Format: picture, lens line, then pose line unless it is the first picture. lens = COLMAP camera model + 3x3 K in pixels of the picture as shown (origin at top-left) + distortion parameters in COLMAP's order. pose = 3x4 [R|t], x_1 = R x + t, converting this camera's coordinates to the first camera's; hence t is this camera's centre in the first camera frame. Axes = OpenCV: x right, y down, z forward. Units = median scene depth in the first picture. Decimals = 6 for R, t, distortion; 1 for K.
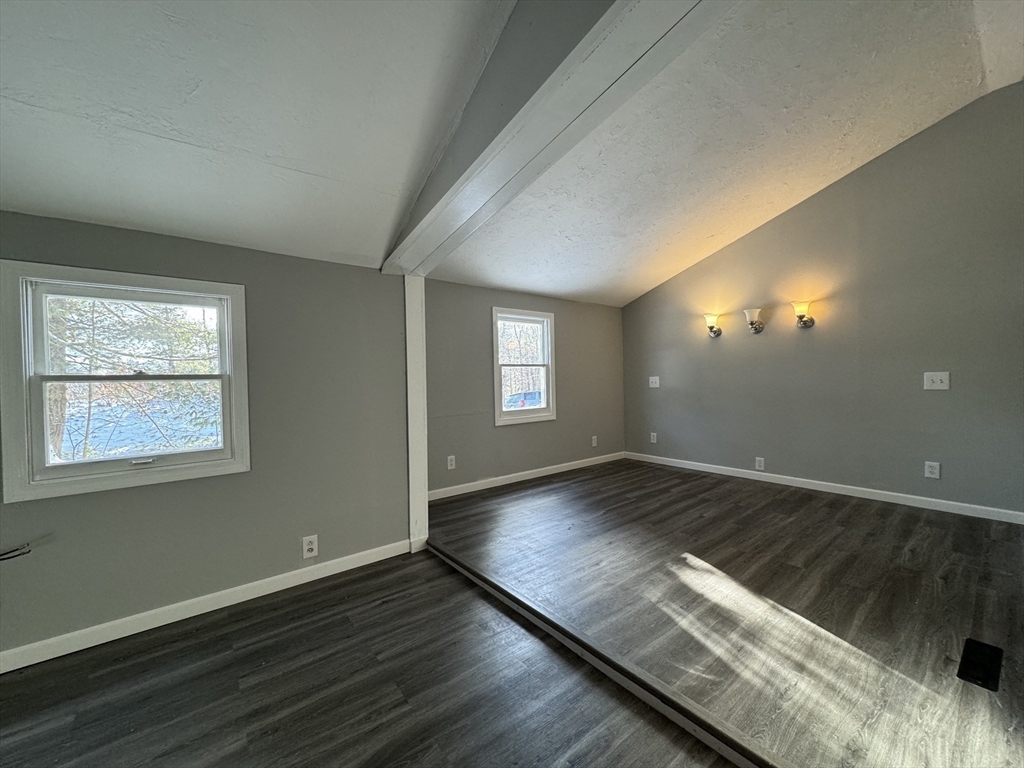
lens RADIAL K [[406.9, 0, 512.4], [0, 406.9, 385.7], [0, 0, 1]] dist [-0.002666, 0.000505]
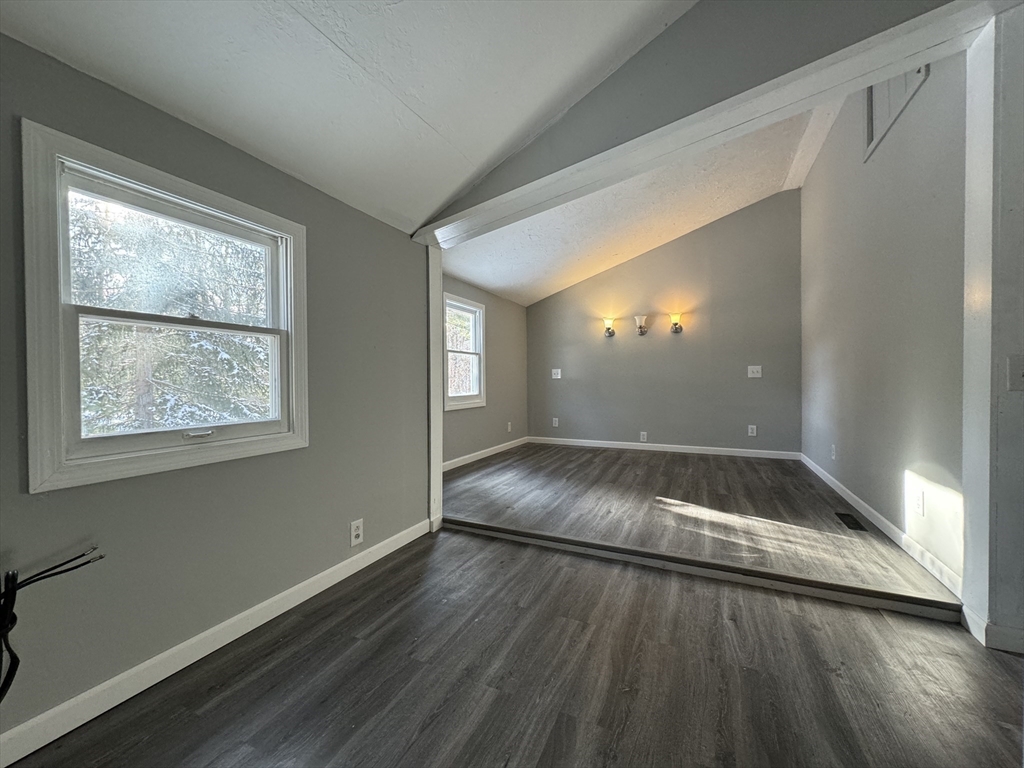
lens RADIAL K [[406.9, 0, 512.4], [0, 406.9, 385.7], [0, 0, 1]] dist [-0.002666, 0.000505]
pose [[0.897020, 0.009828, 0.441881, -0.572267], [-0.005141, 0.999917, -0.011803, 0.081590], [-0.441960, 0.008316, 0.896996, 0.048077]]
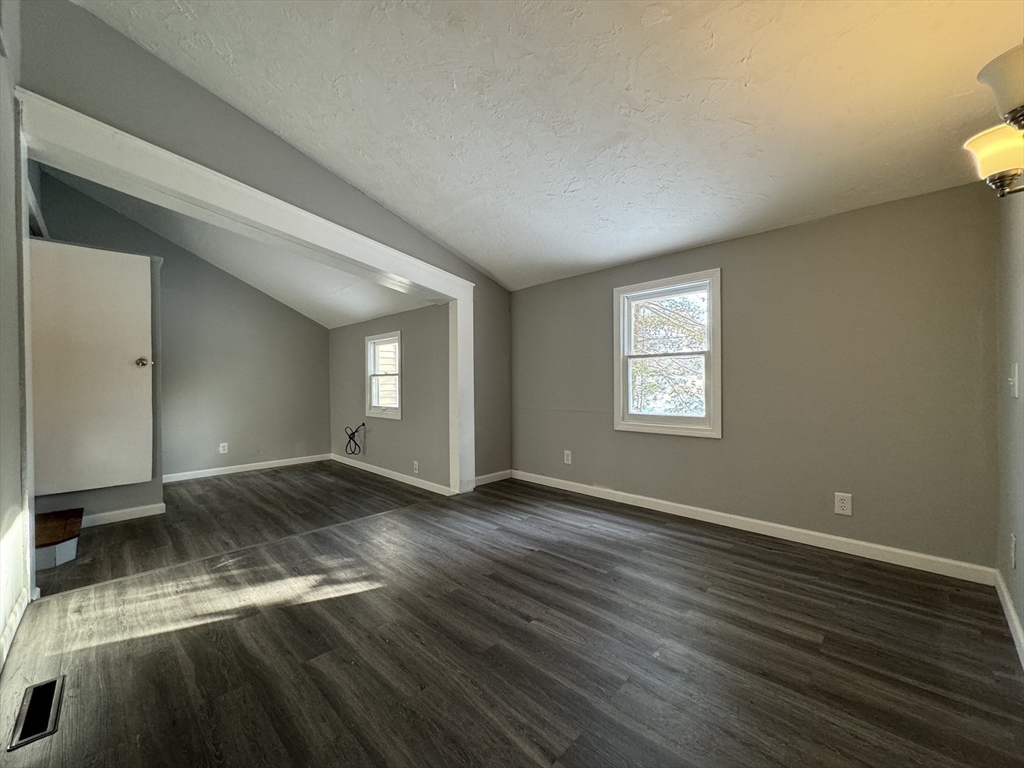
lens RADIAL K [[406.9, 0, 512.4], [0, 406.9, 385.7], [0, 0, 1]] dist [-0.002666, 0.000505]
pose [[0.115365, 0.025168, -0.993004, 1.317521], [-0.010515, 0.999654, 0.024115, -0.017872], [0.993268, 0.007659, 0.115590, 1.182431]]
